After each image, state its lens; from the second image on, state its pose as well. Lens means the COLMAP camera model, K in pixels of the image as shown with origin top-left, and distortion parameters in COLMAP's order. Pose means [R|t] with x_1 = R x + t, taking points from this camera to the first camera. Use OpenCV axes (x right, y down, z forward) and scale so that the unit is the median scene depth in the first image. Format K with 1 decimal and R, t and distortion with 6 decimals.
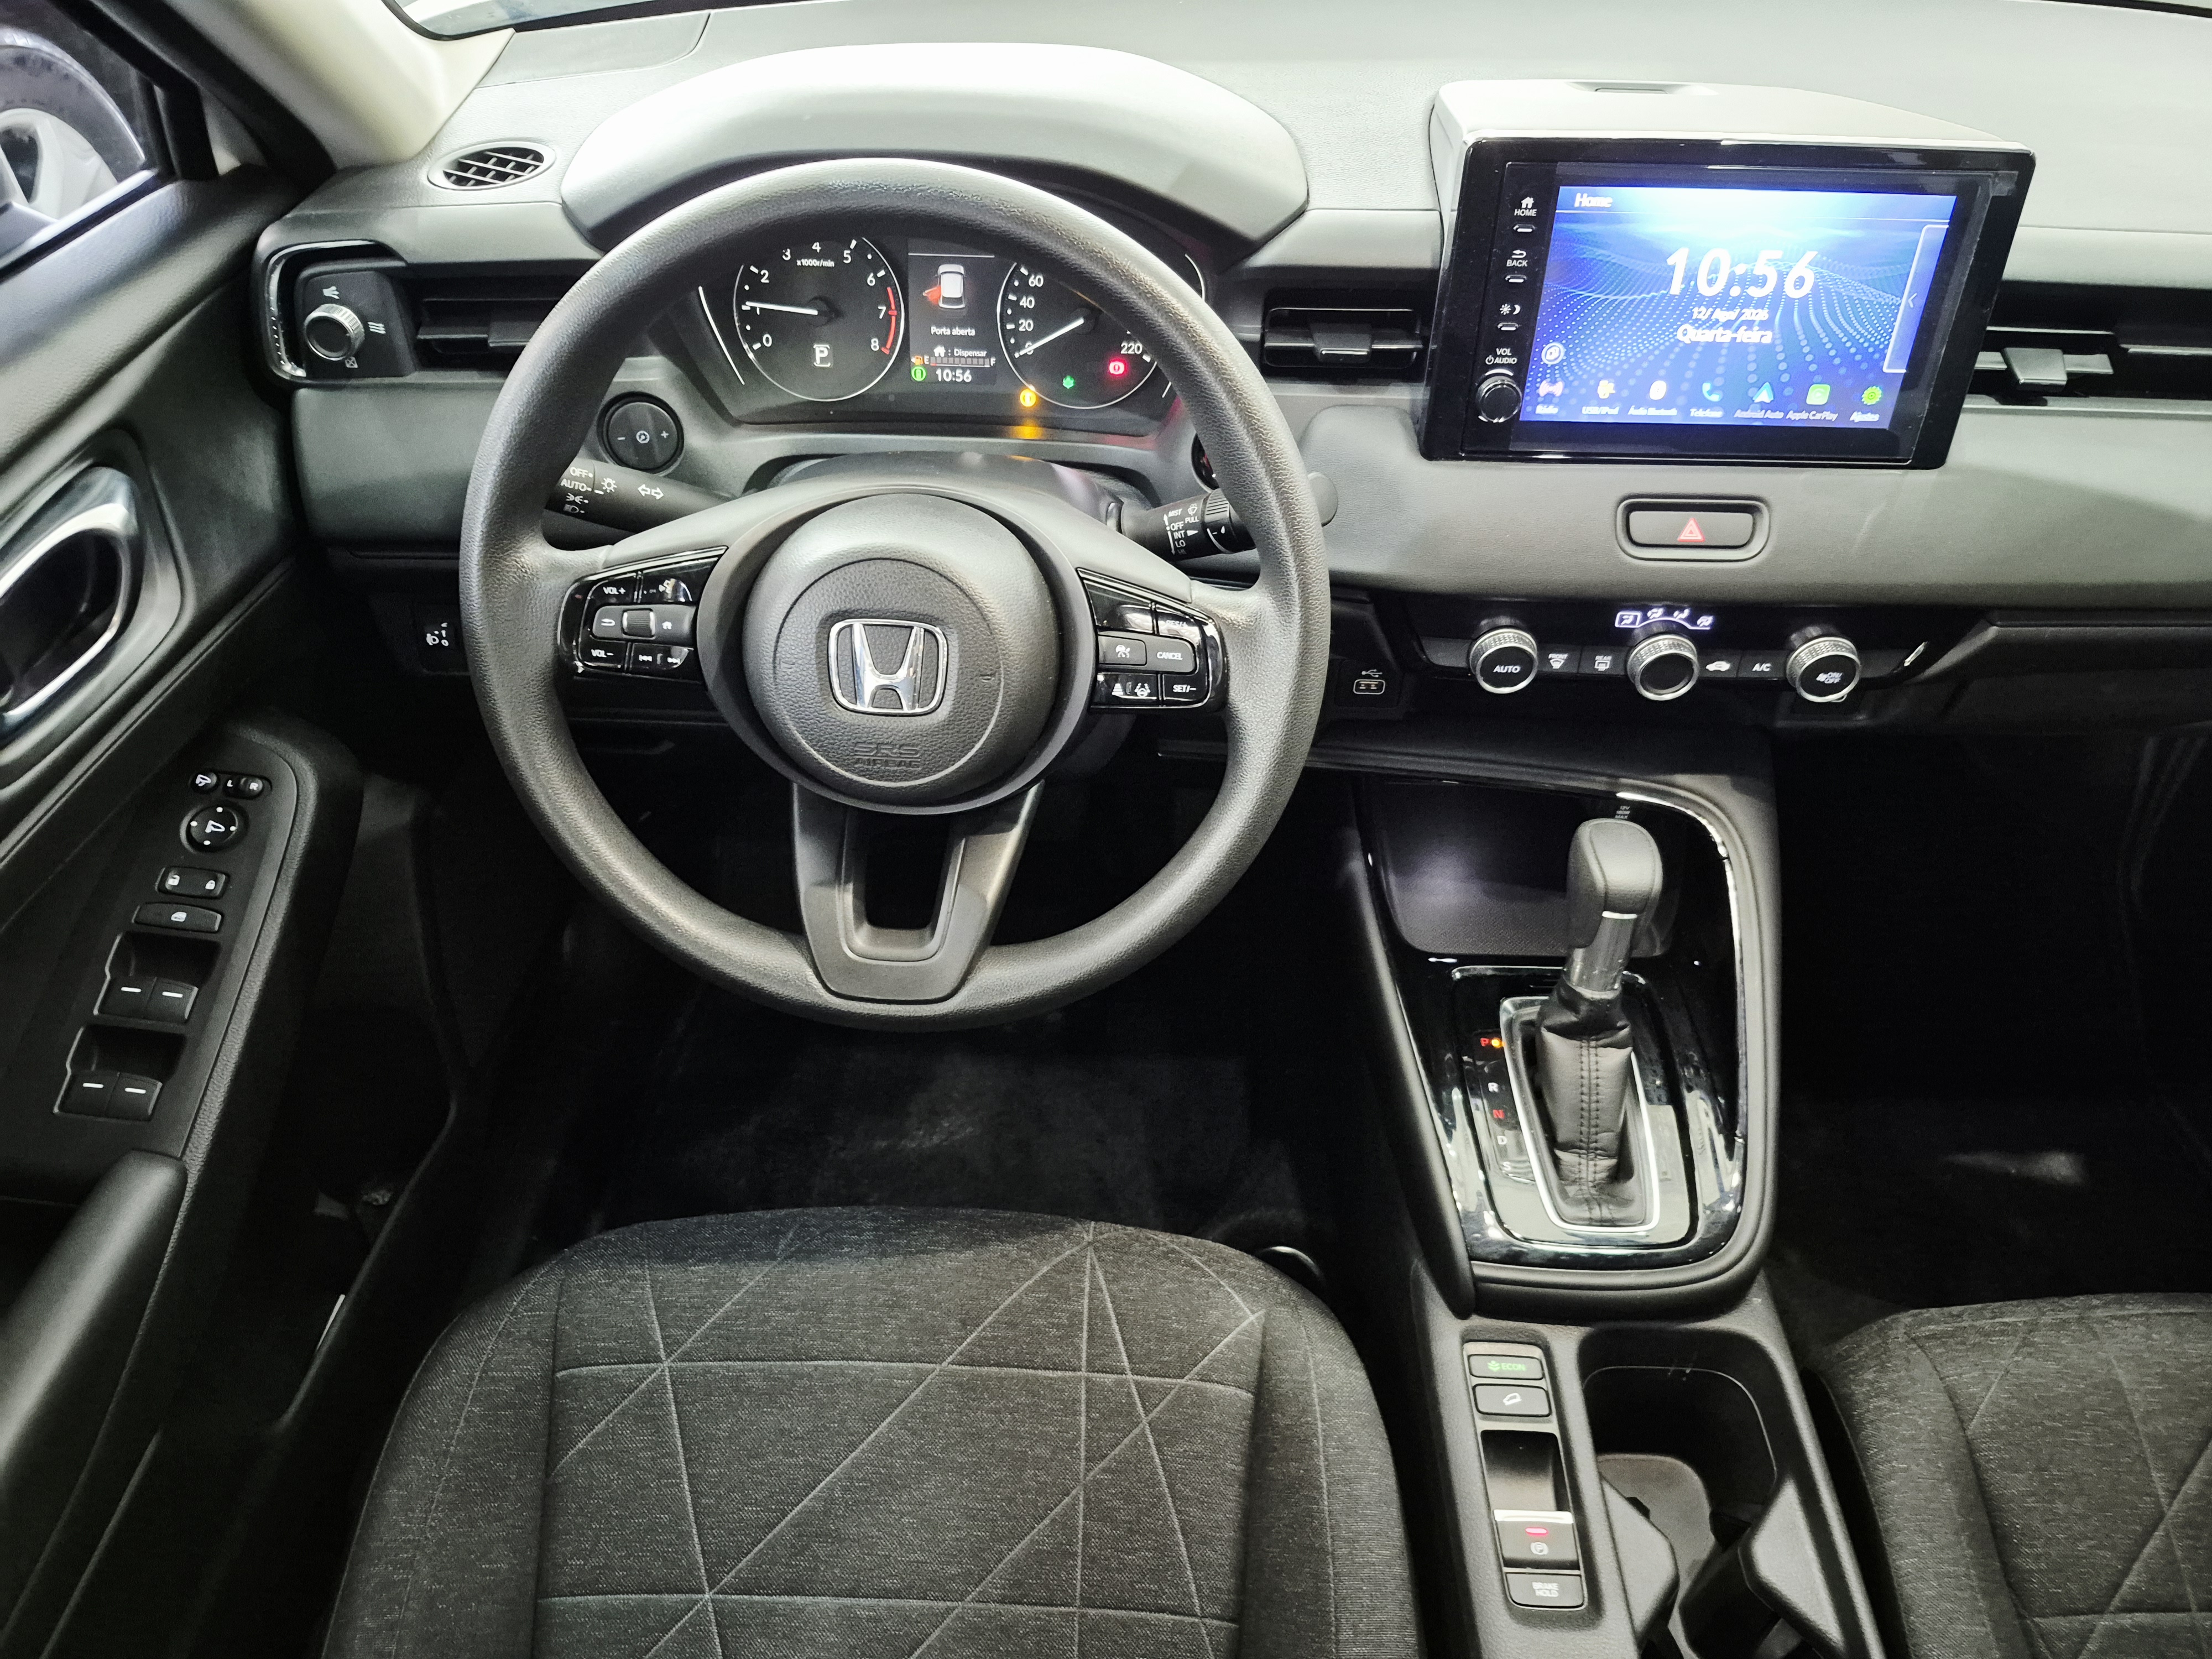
lens RADIAL K [[1544.1, 0, 1102.6], [0, 1544.1, 809.2], [0, 0, 1]] dist [0.080838, -0.112224]
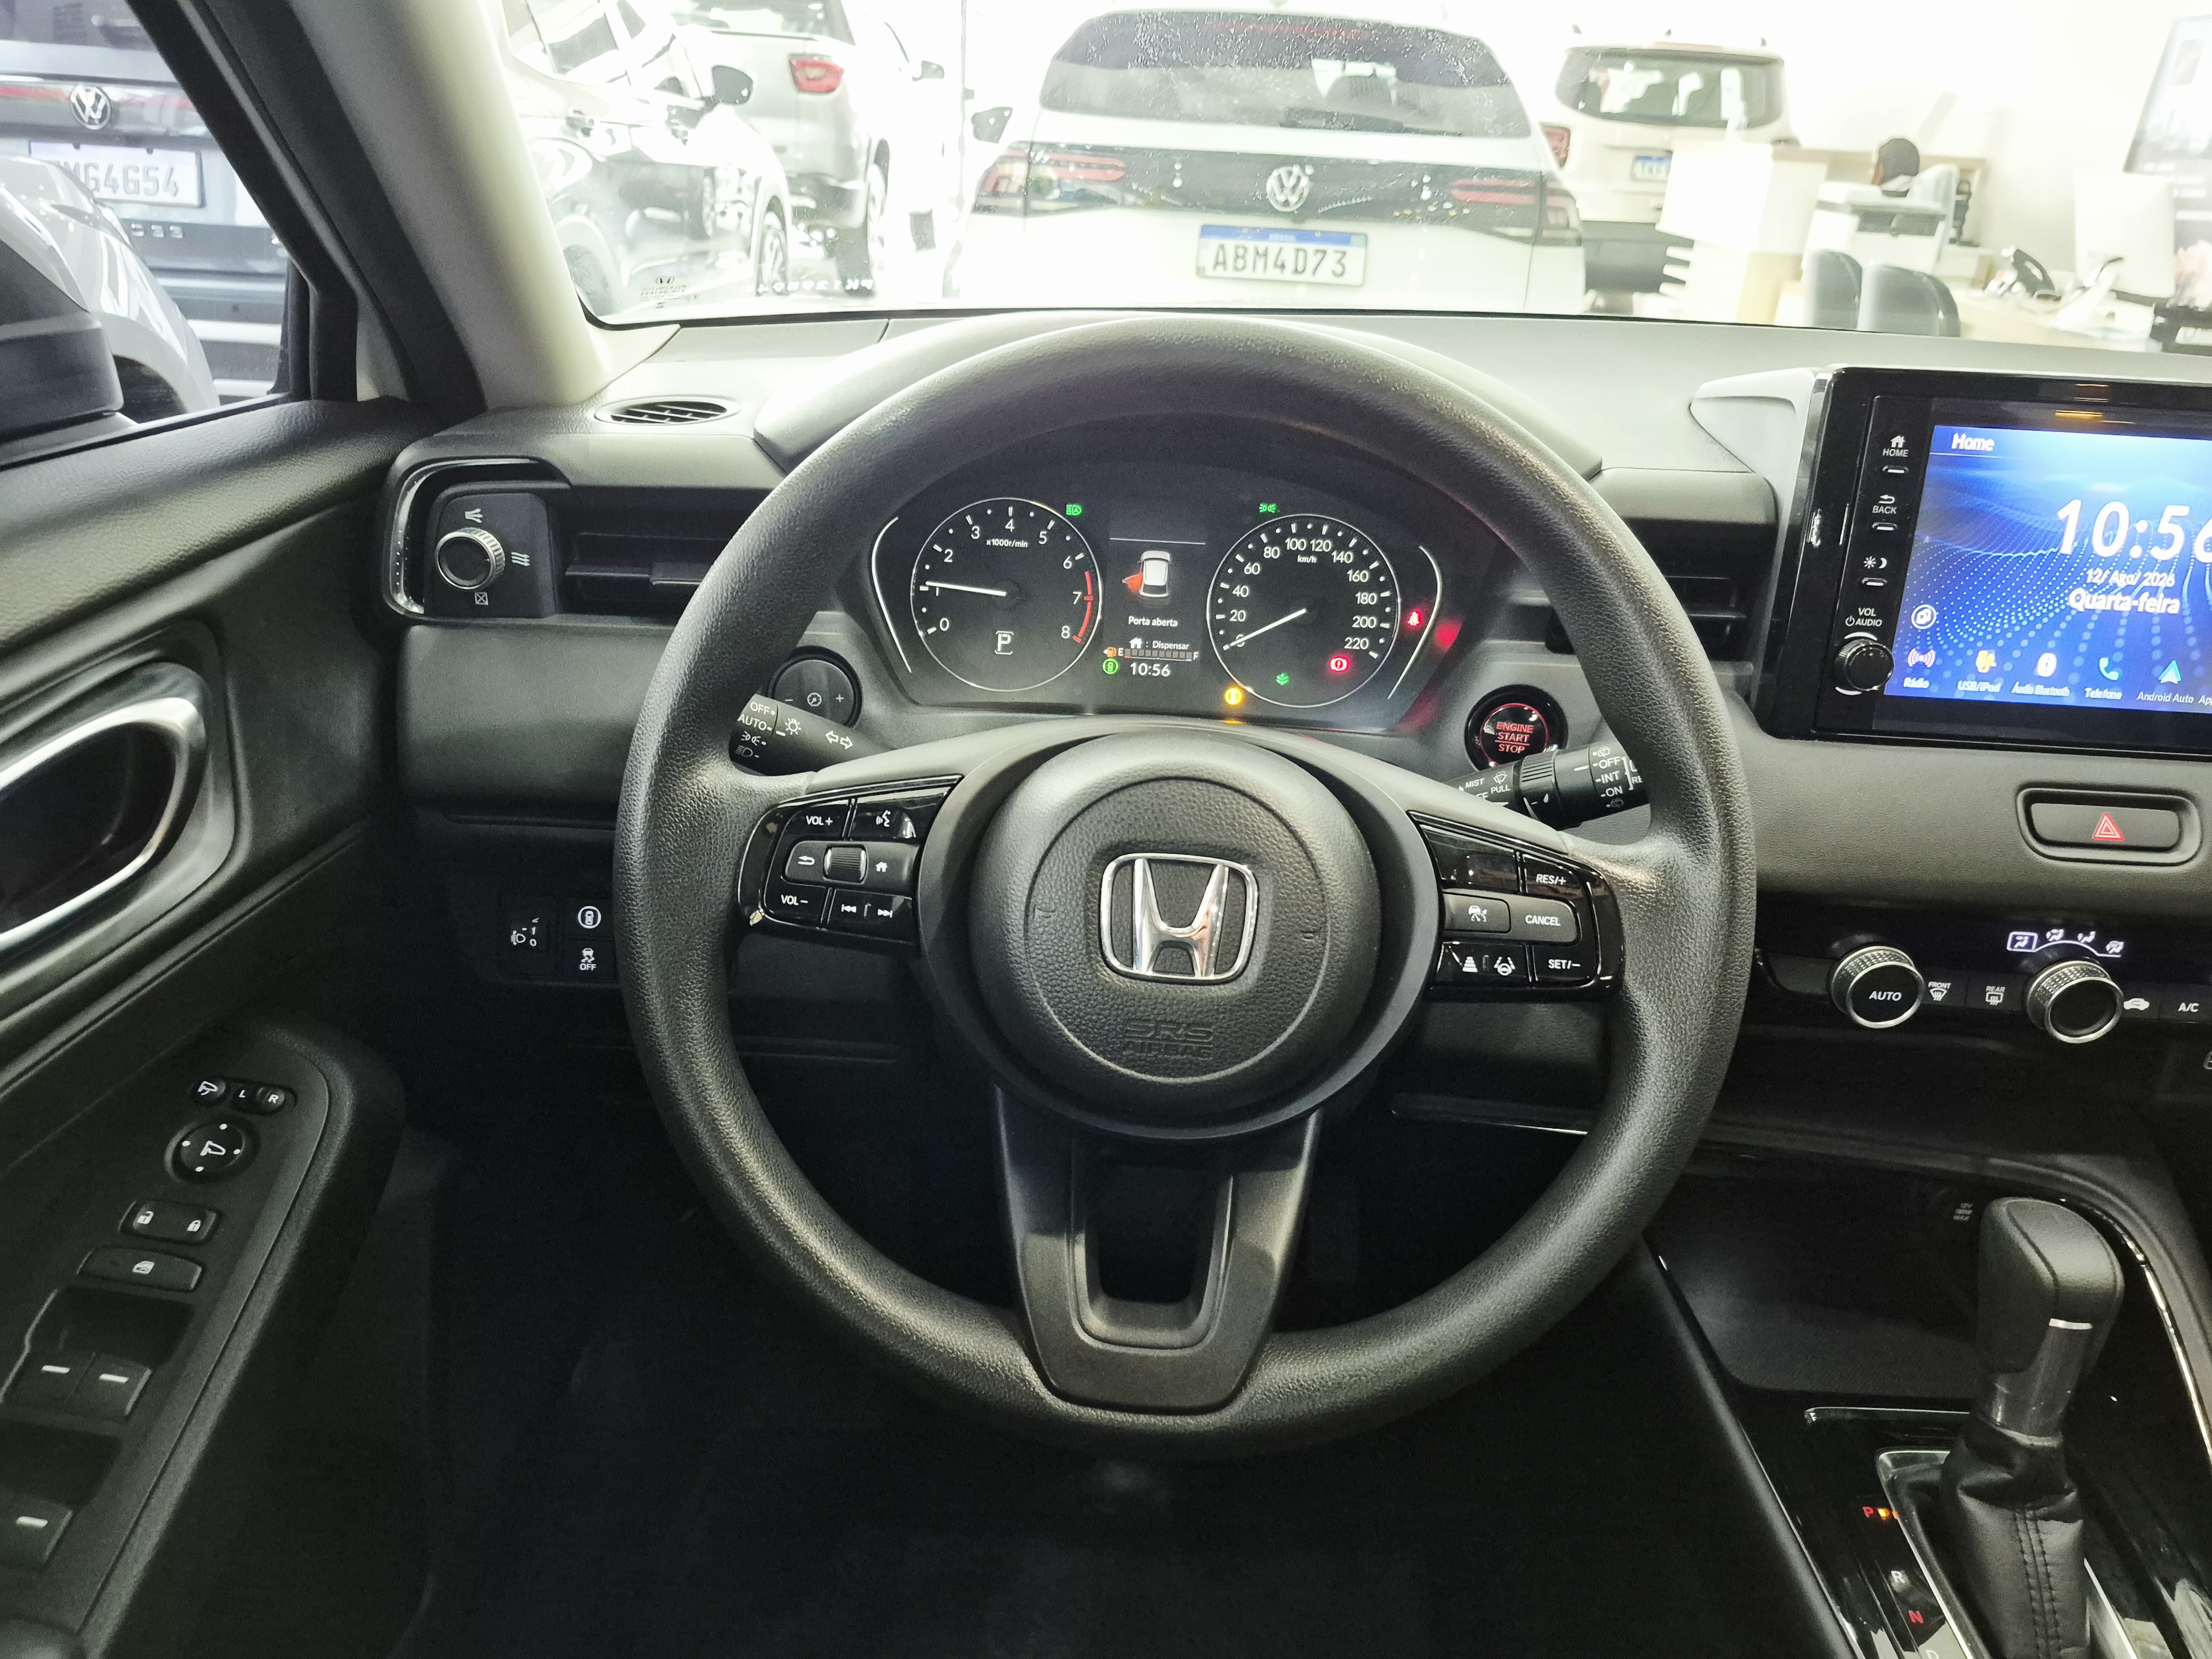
lens RADIAL K [[1532.8, 0, 1106.0], [0, 1532.8, 829.5], [0, 0, 1]] dist [0.089377, -0.102821]
pose [[0.999207, 0.032251, 0.023360, -0.166221], [-0.024101, 0.956737, -0.289953, 0.072343], [-0.031700, 0.289160, 0.956756, 0.233418]]
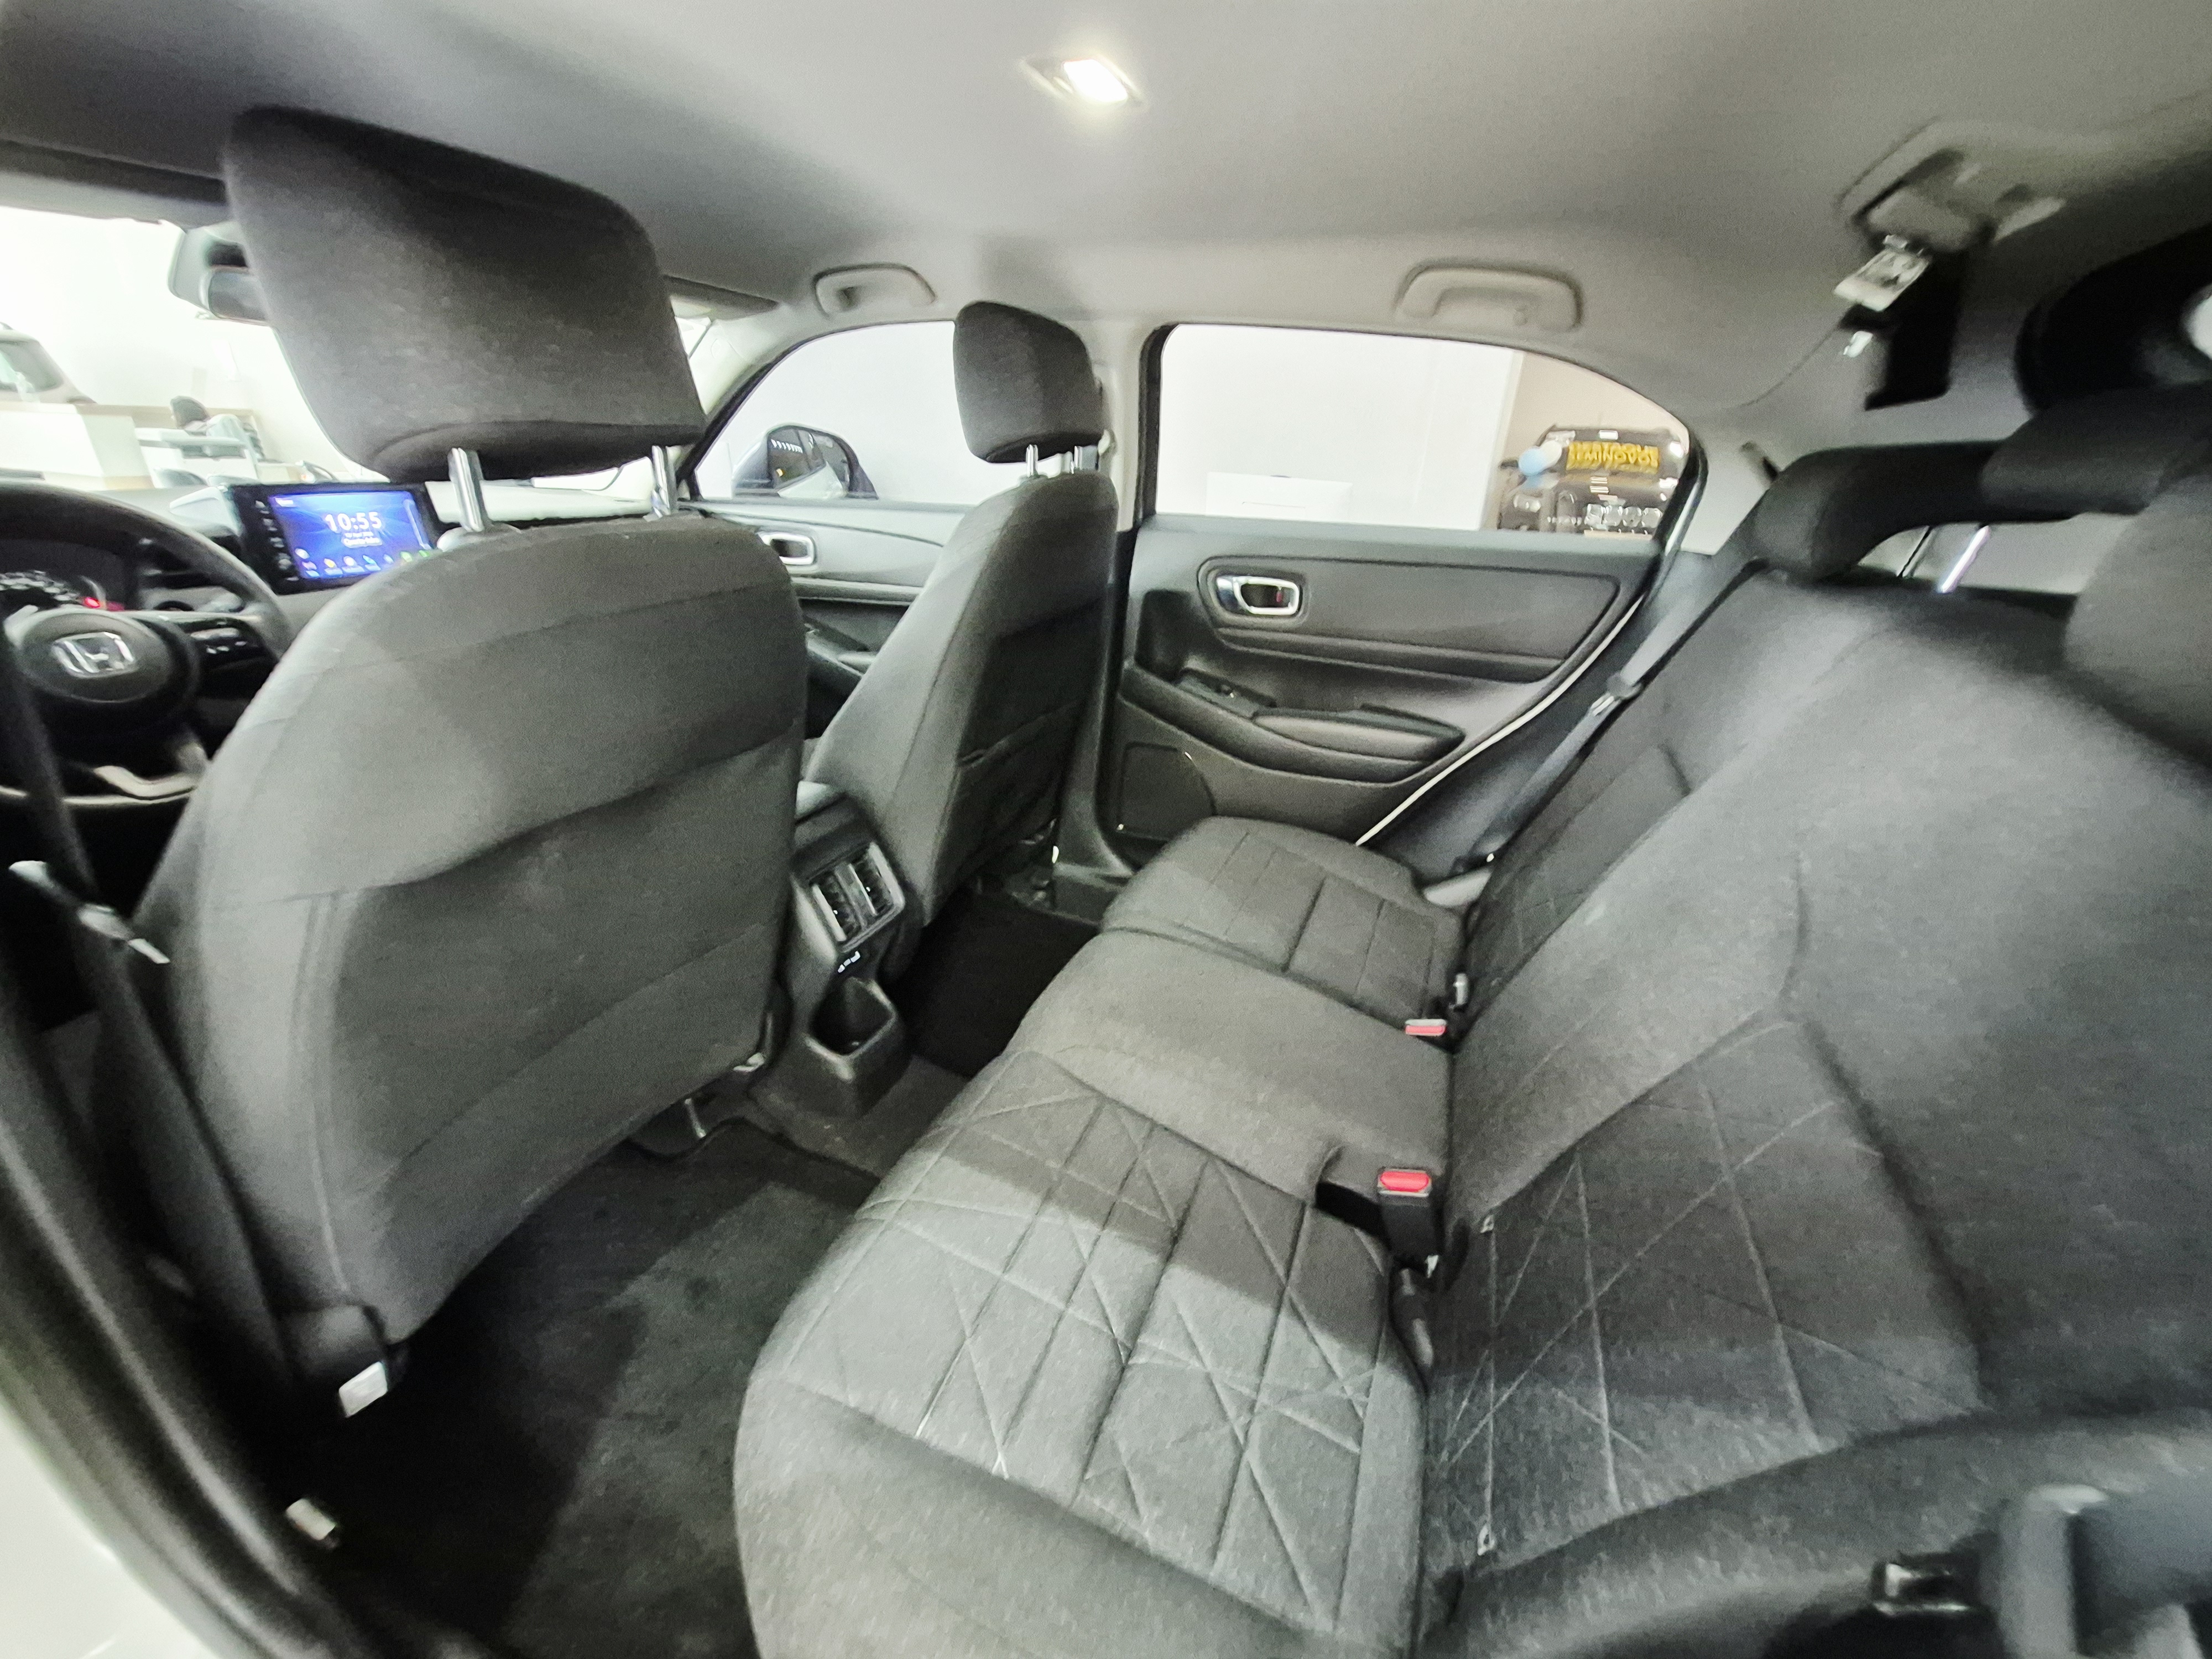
lens RADIAL K [[906.3, 0, 1106.0], [0, 906.3, 829.5], [0, 0, 1]] dist [0.009927, -0.000010]
pose [[0.374065, -0.377585, 0.847057, -0.773159], [0.603549, 0.792590, 0.086775, 0.854704], [-0.704133, 0.478781, 0.524371, -0.691416]]
